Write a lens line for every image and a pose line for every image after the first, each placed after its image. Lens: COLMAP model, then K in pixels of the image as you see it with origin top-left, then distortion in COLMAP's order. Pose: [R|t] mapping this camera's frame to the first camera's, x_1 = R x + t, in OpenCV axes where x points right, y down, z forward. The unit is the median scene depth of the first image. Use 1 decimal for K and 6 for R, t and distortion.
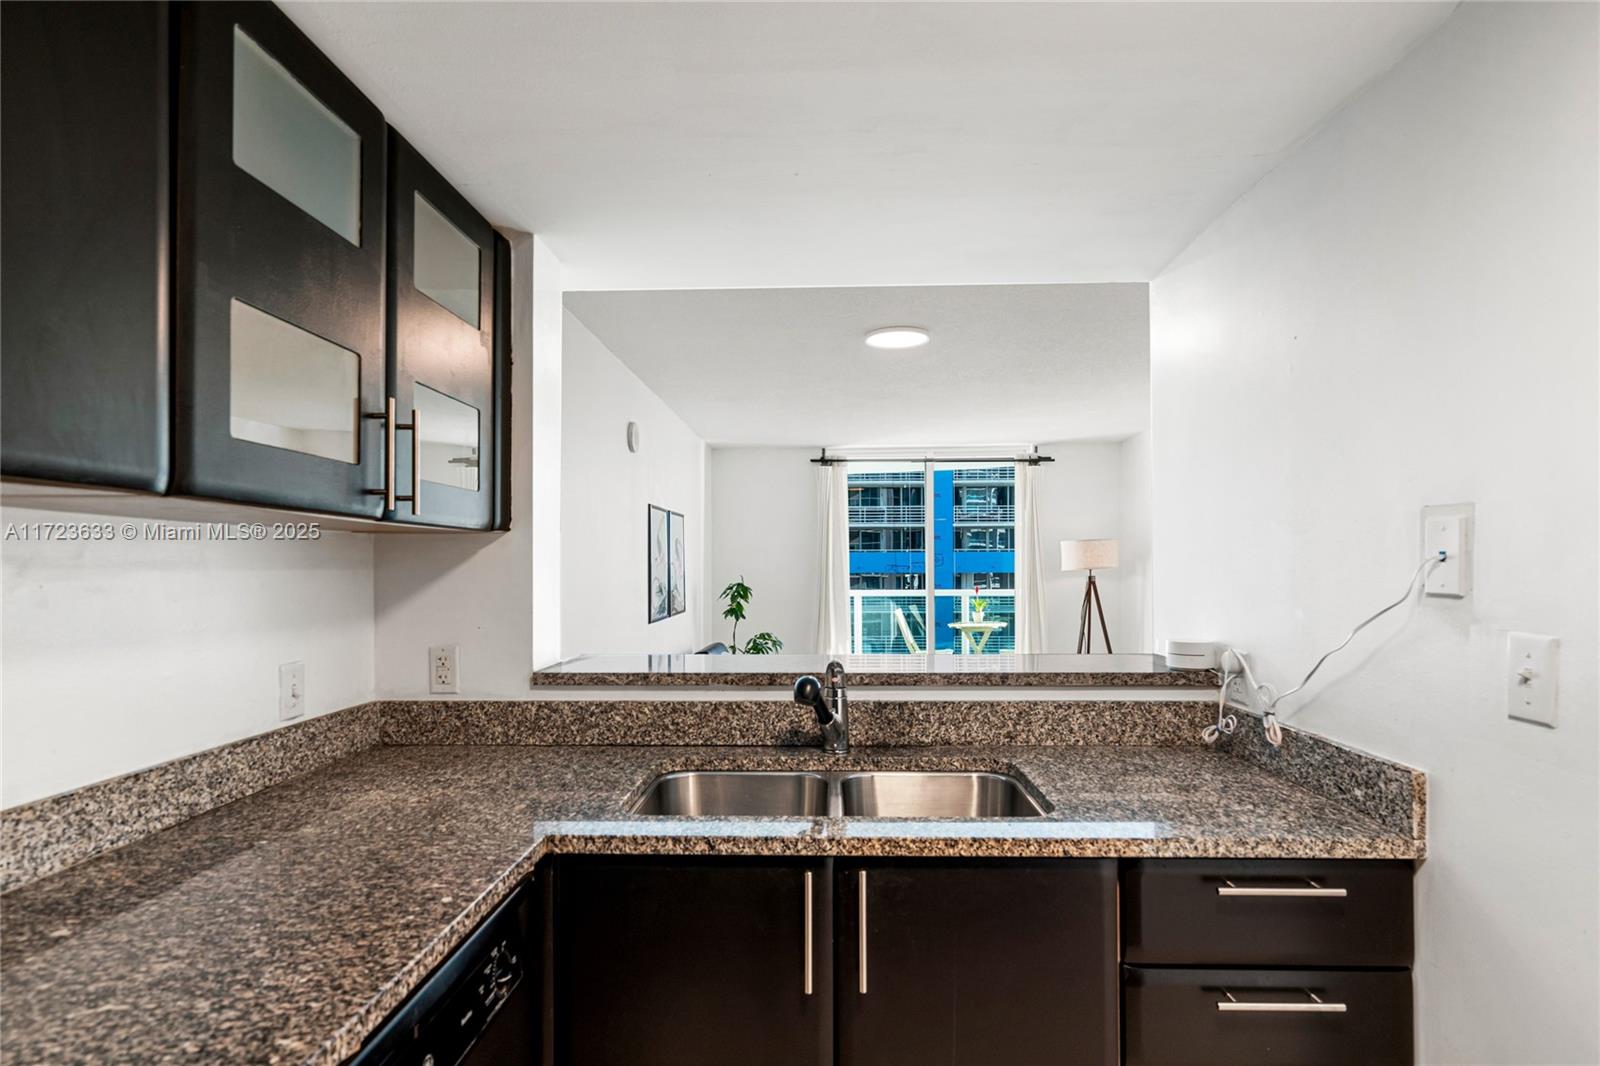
lens RADIAL K [[802.2, 0, 791.4], [0, 802.2, 555.8], [0, 0, 1]] dist [-0.001167, 0.002792]
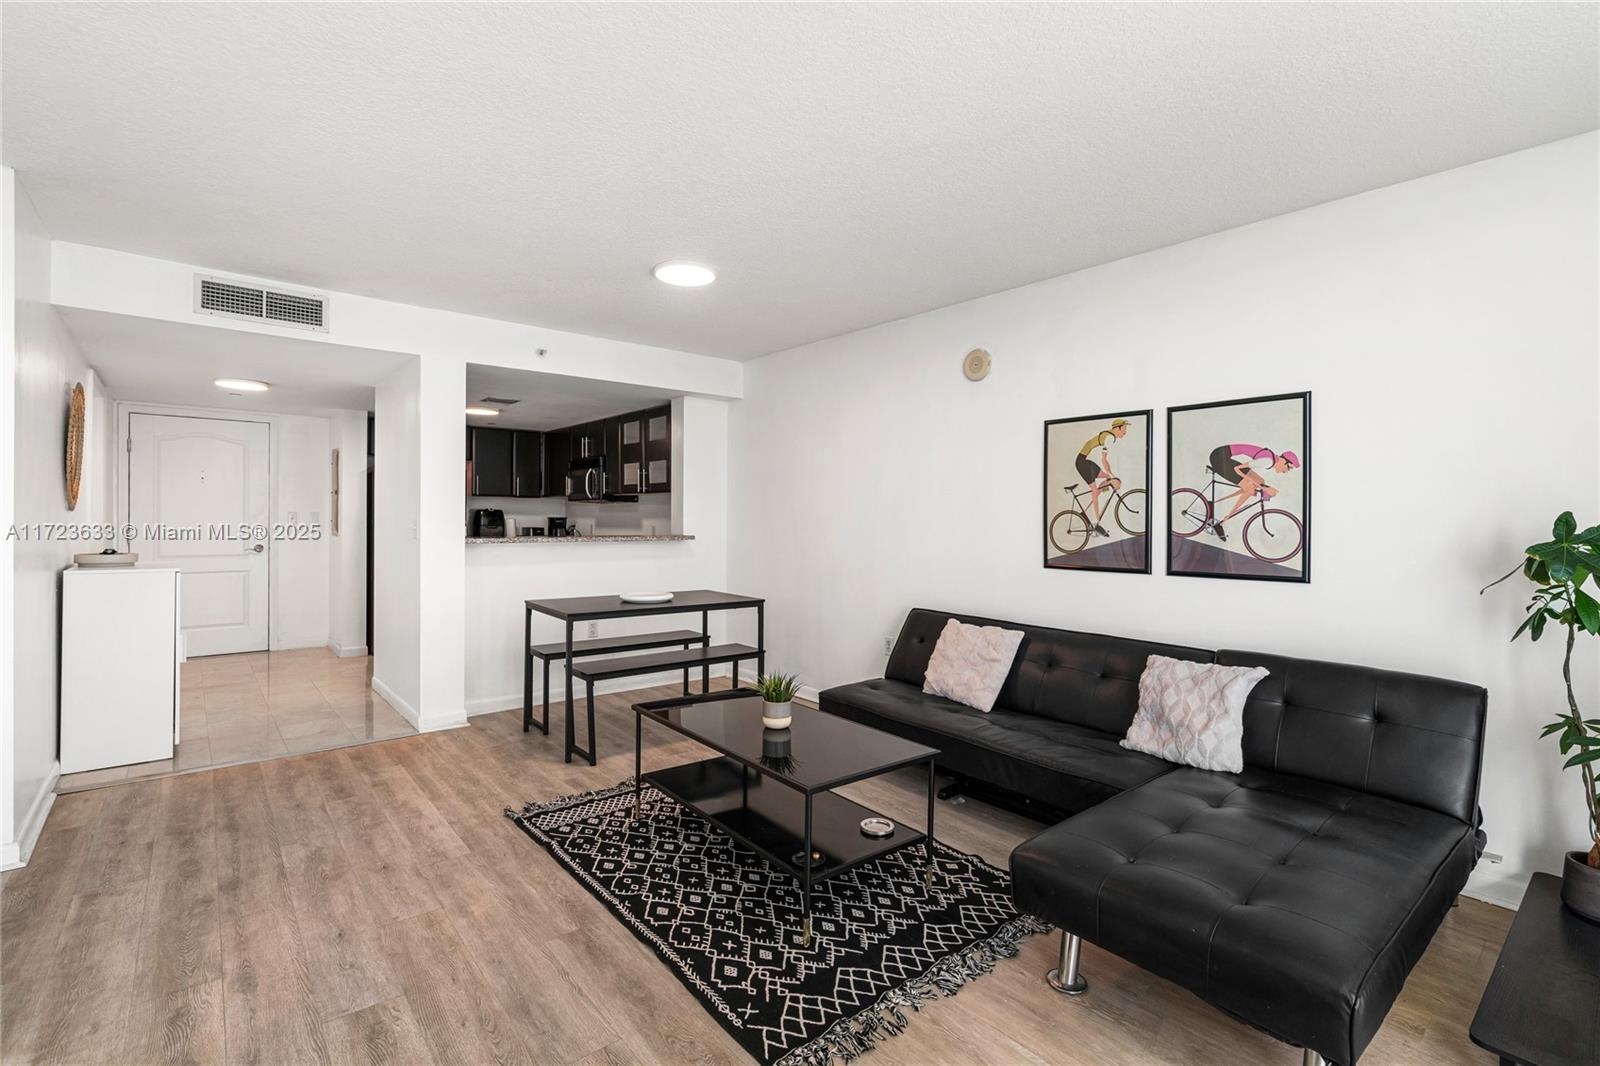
lens RADIAL K [[719.7, 0, 805.4], [0, 719.7, 516.6], [0, 0, 1]] dist [-0.009043, 0.004587]
pose [[-0.723903, -0.003021, -0.689895, 1.345594], [0.003888, 0.999957, -0.008459, 0.101110], [0.689891, -0.008806, -0.723860, 3.631239]]
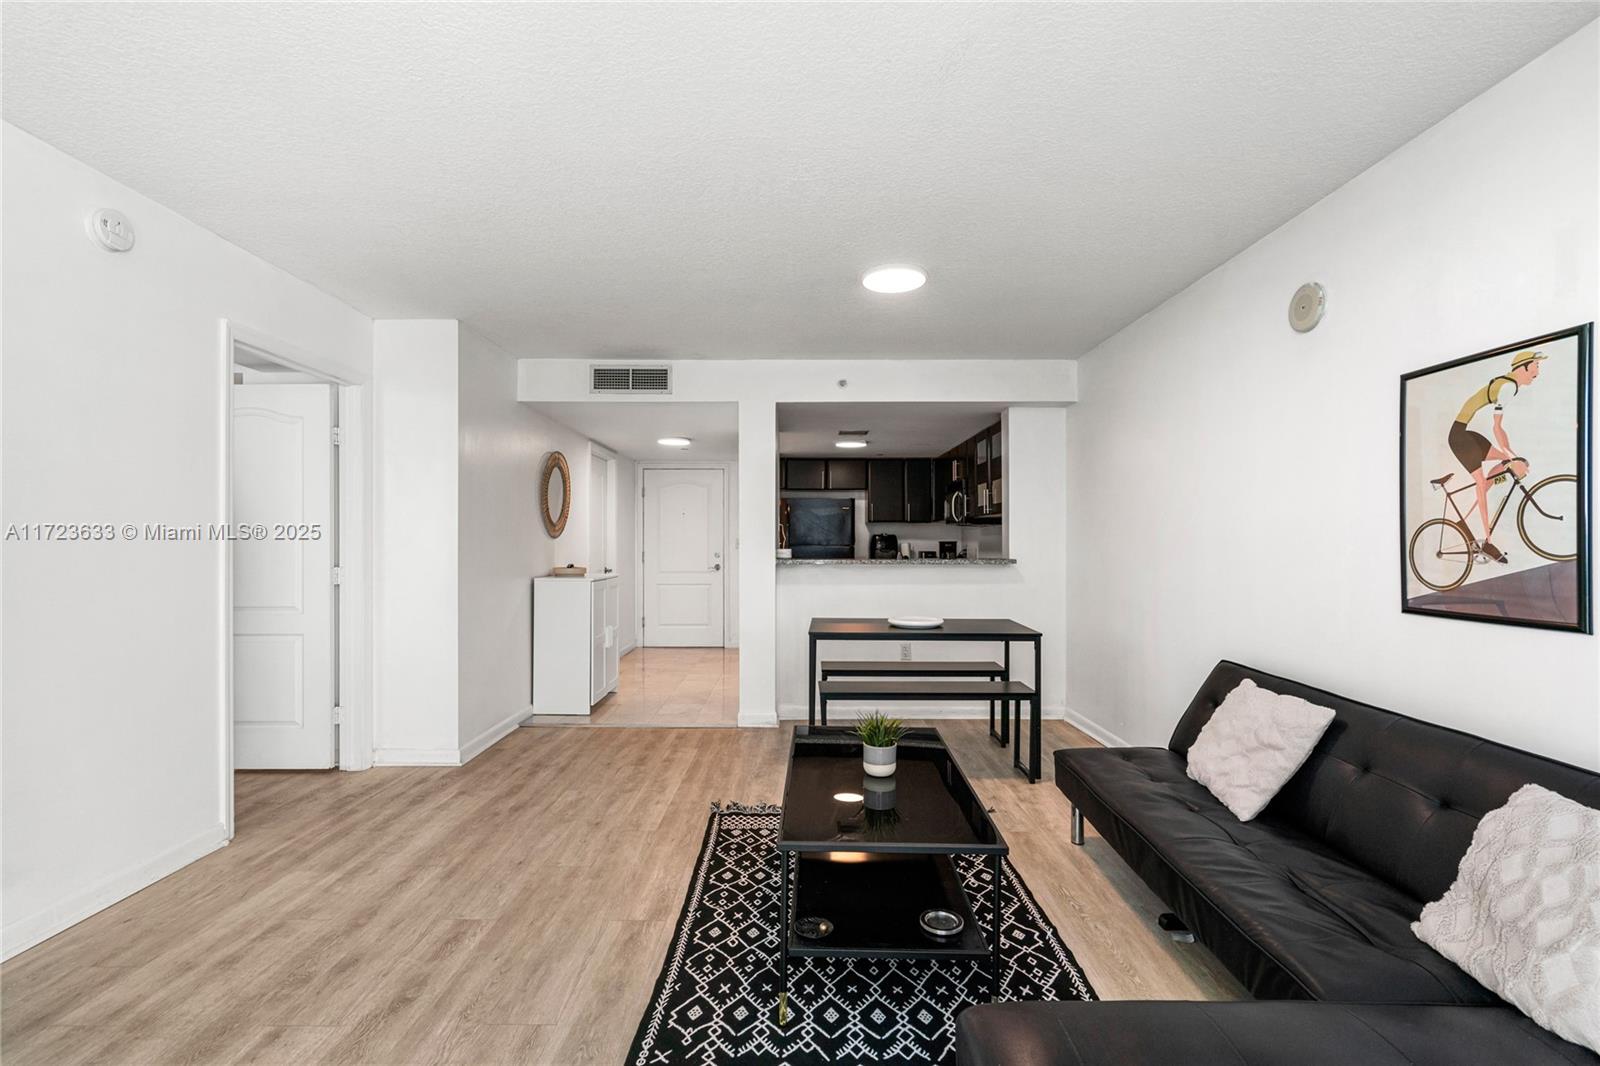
lens RADIAL K [[719.7, 0, 803.8], [0, 719.7, 539.5], [0, 0, 1]] dist [-0.009043, 0.004587]
pose [[-0.998099, 0.003732, -0.061516, 0.603380], [0.004704, 0.999866, -0.015669, 0.117431], [0.061450, -0.015929, -0.997983, 3.802683]]
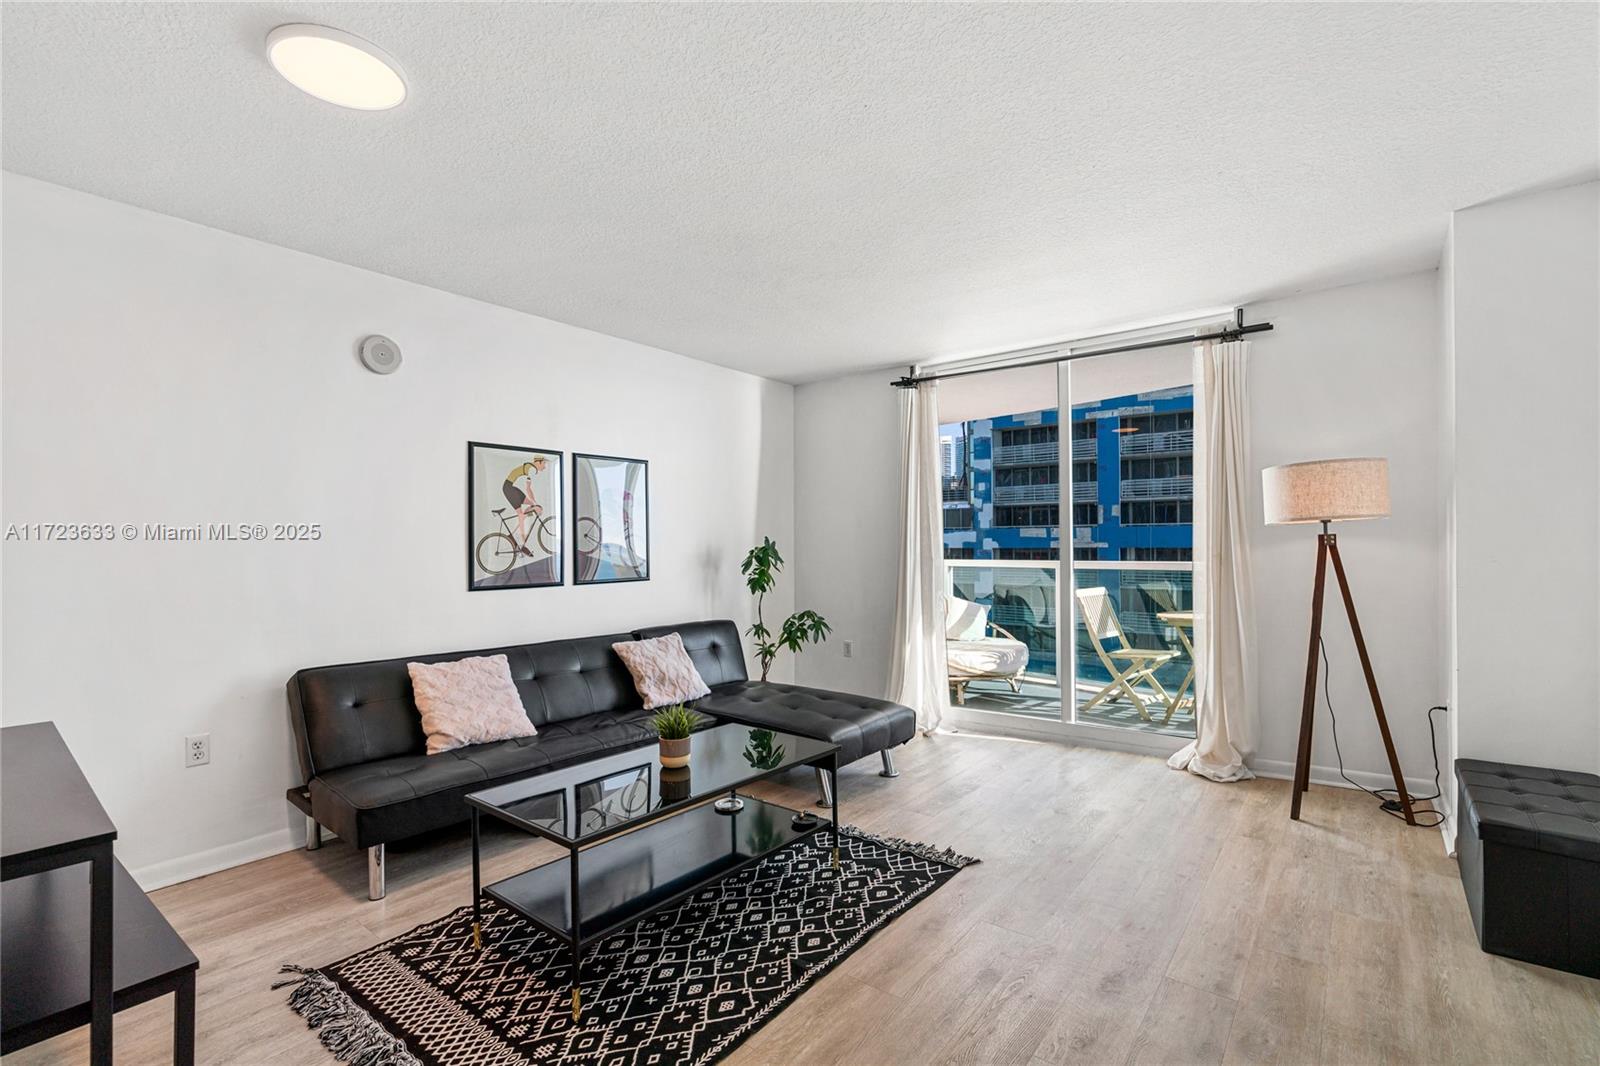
lens RADIAL K [[719.7, 0, 799.1], [0, 719.7, 537.3], [0, 0, 1]] dist [-0.009043, 0.004587]
pose [[0.820985, -0.005820, -0.570919, 1.341921], [0.009400, 0.999950, 0.003323, 0.084426], [0.570872, -0.008095, 0.820999, 1.596346]]
